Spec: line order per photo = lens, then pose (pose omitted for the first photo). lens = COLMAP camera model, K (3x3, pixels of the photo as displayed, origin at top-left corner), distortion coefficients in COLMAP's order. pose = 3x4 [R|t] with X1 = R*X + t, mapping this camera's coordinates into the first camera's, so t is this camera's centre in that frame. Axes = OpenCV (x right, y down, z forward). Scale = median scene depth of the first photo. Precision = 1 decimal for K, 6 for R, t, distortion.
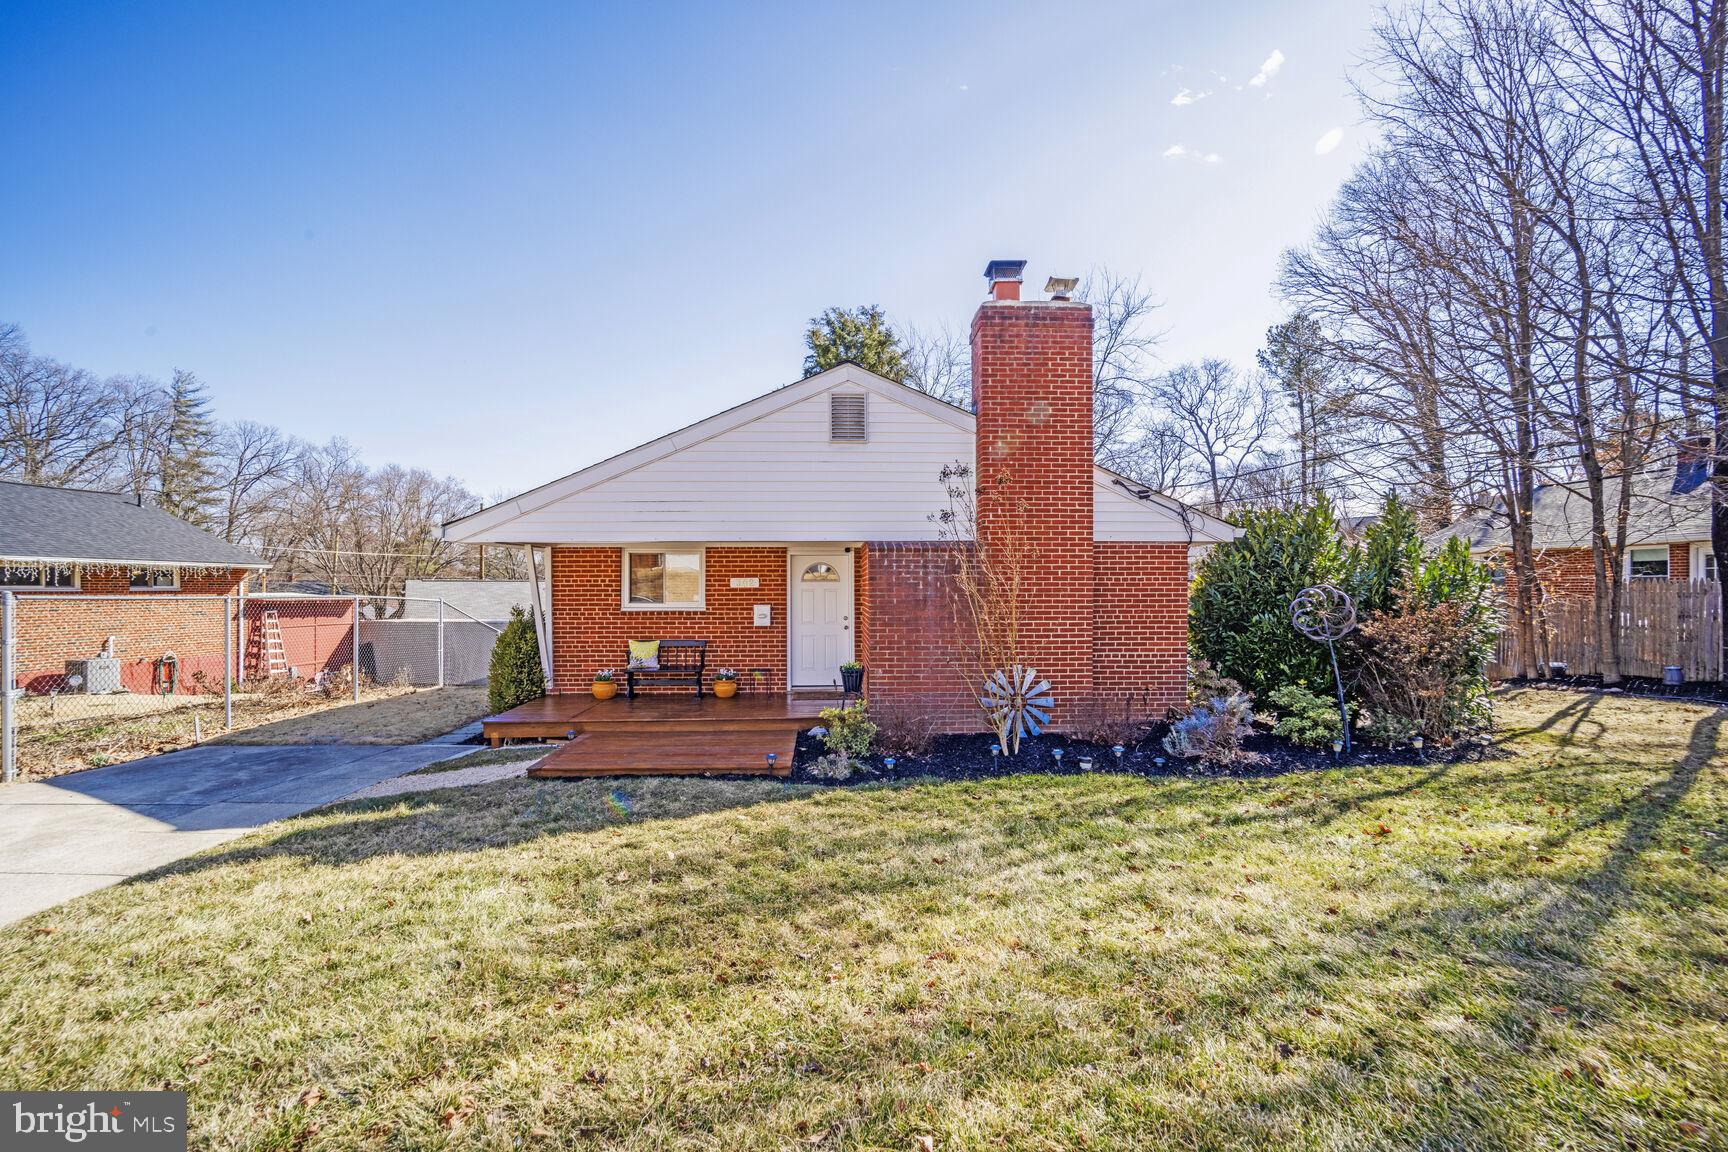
lens RADIAL K [[714.9, 0, 857.5], [0, 714.9, 586.6], [0, 0, 1]] dist [-0.011968, -0.000311]
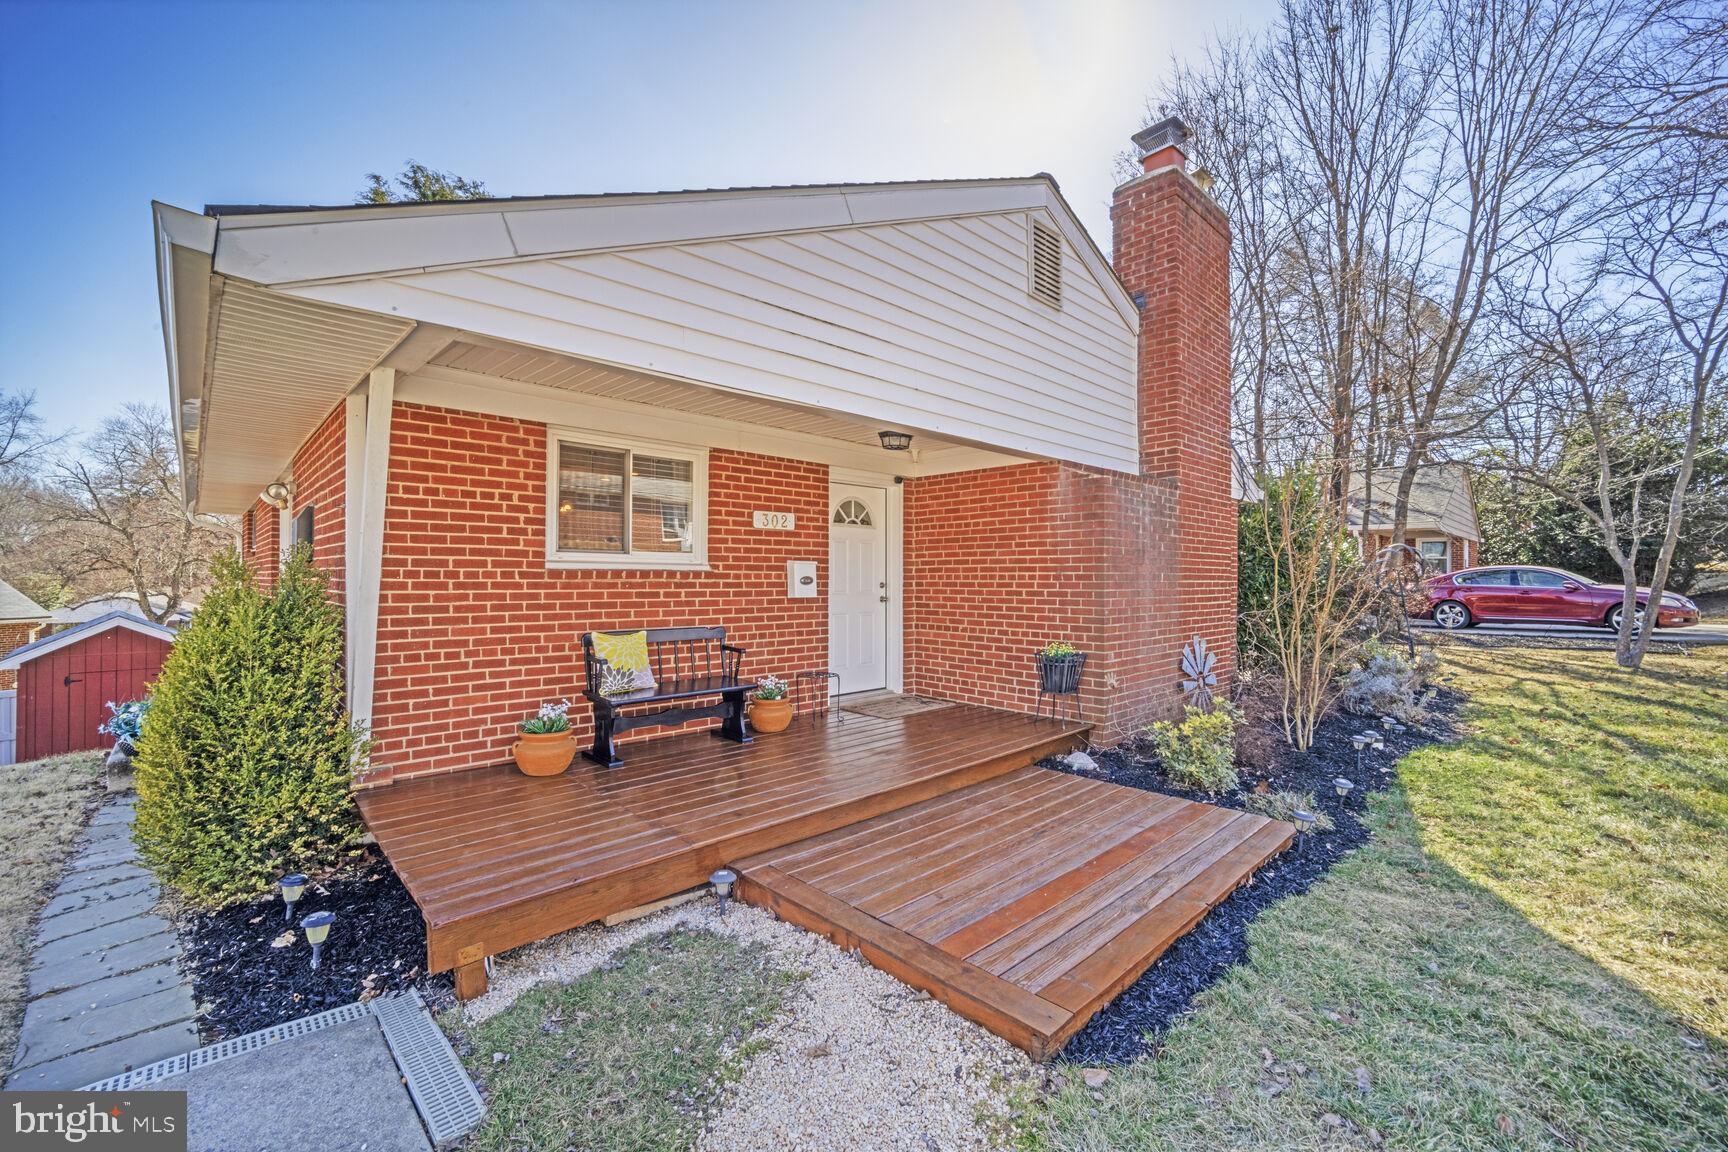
lens RADIAL K [[714.9, 0, 857.8], [0, 714.9, 572.5], [0, 0, 1]] dist [-0.011968, -0.000311]
pose [[0.745932, 0.010371, 0.665941, -0.478864], [-0.005303, 0.999940, -0.009633, 0.039791], [-0.666001, 0.003654, 0.745942, 0.541642]]
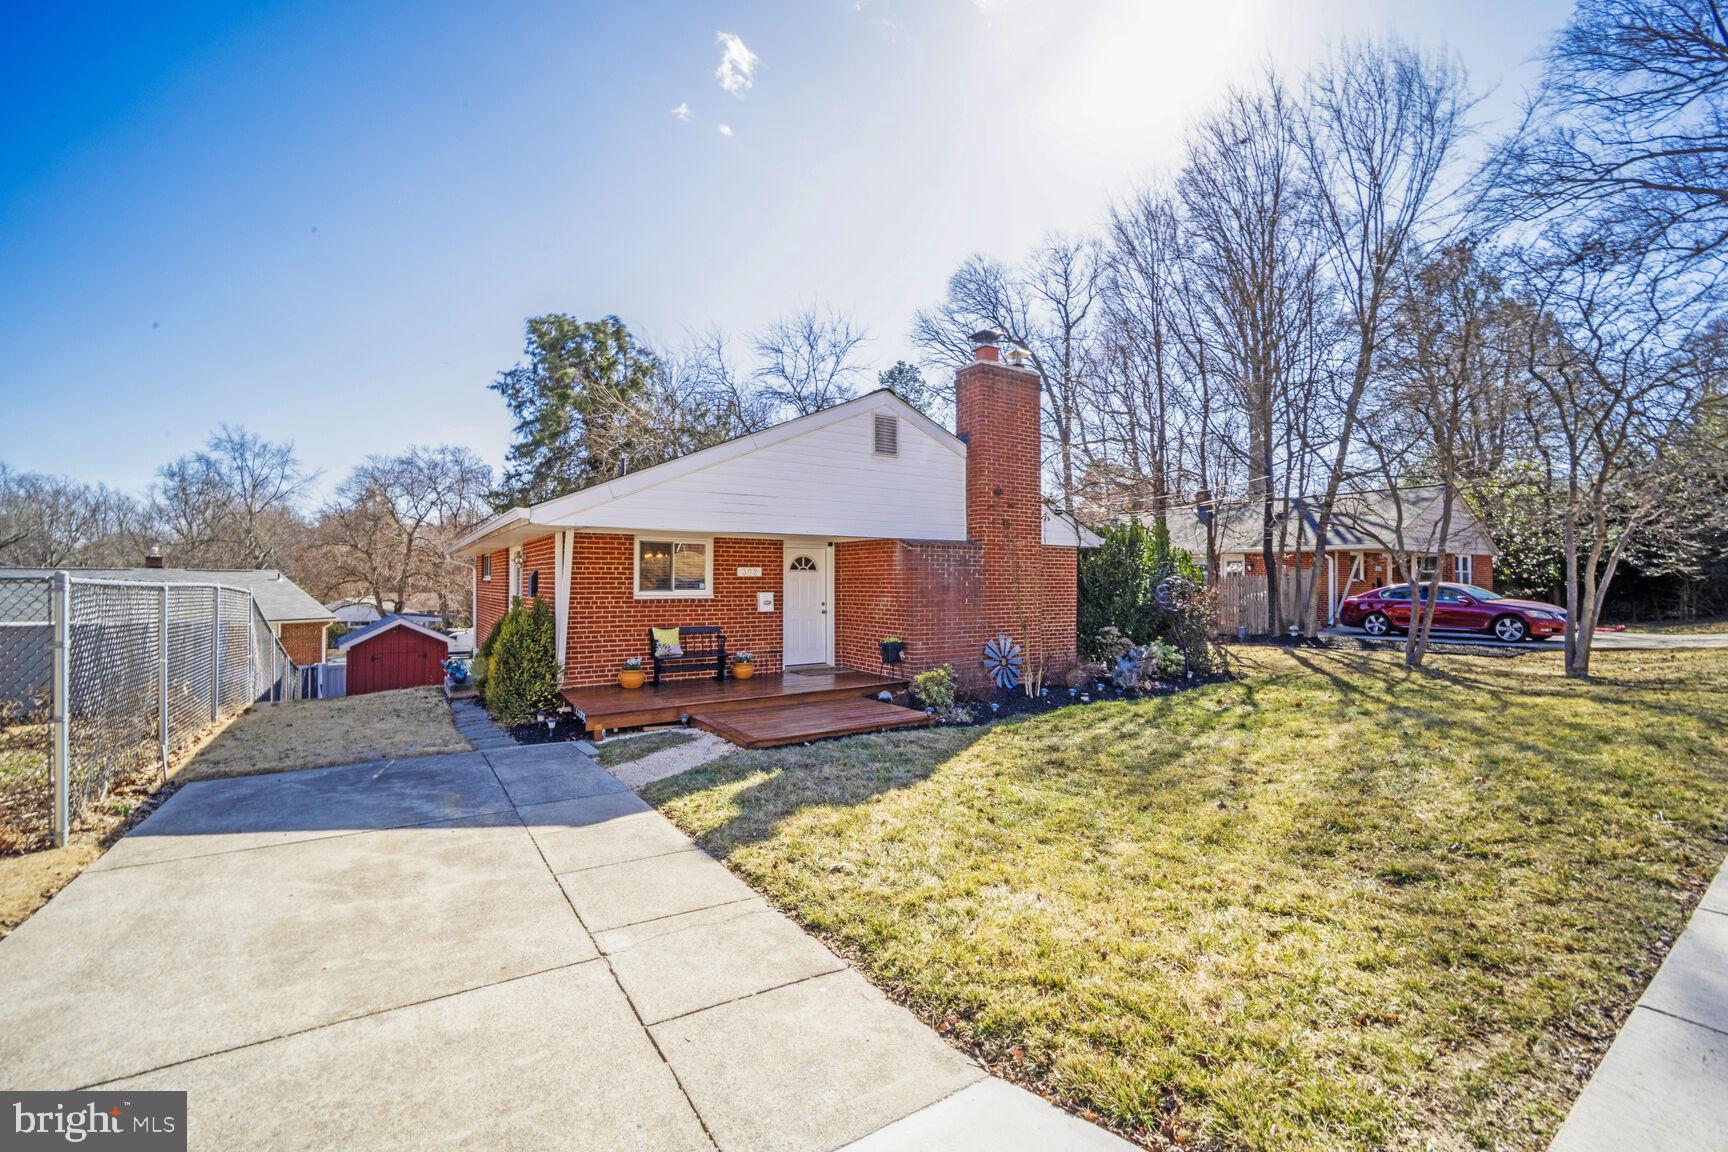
lens RADIAL K [[714.9, 0, 858.4], [0, 714.9, 582.4], [0, 0, 1]] dist [-0.011968, -0.000311]
pose [[0.850234, 0.004034, 0.526390, -0.583820], [-0.003488, 0.999992, -0.002030, 0.011997], [-0.526394, -0.000110, 0.850241, 0.000438]]
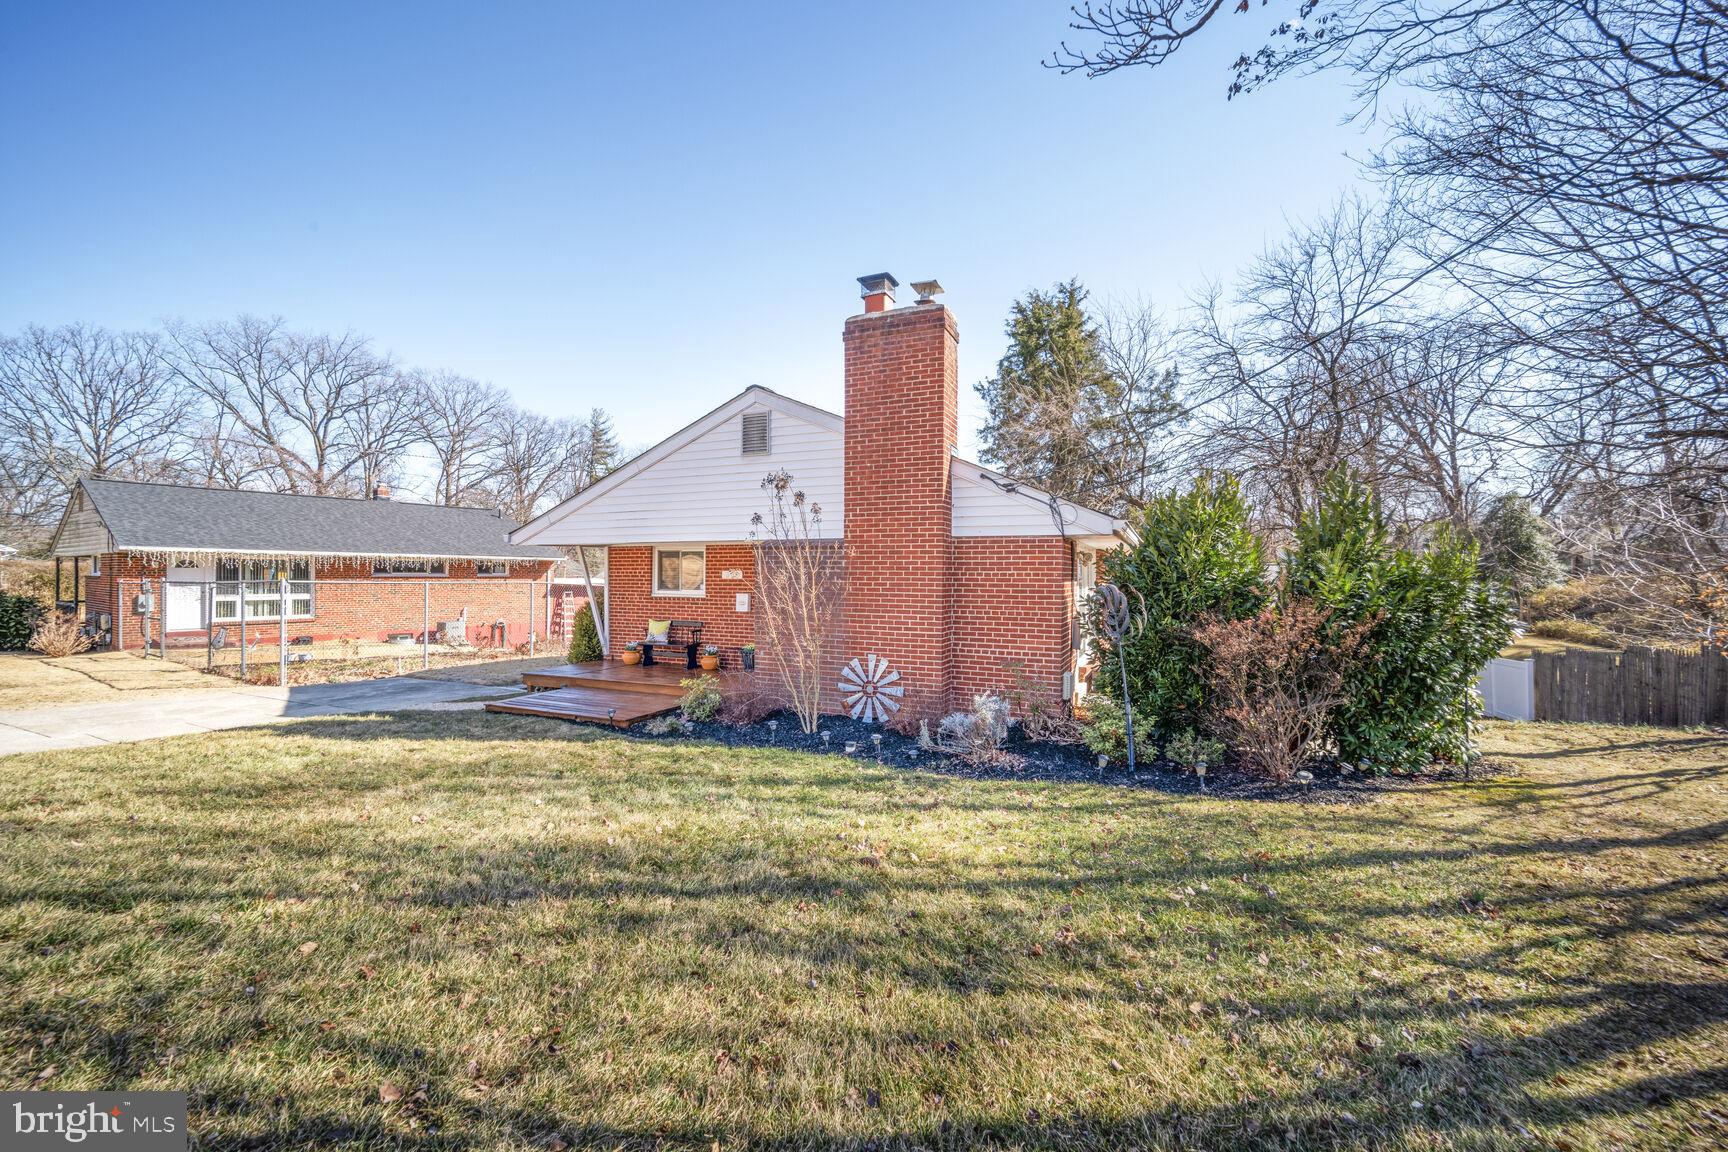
lens RADIAL K [[714.9, 0, 861.2], [0, 714.9, 575.8], [0, 0, 1]] dist [-0.011968, -0.000311]
pose [[0.898496, 0.007356, -0.438921, 0.554822], [-0.006137, 0.999972, 0.004195, -0.010078], [0.438940, -0.001076, 0.898516, 0.028522]]
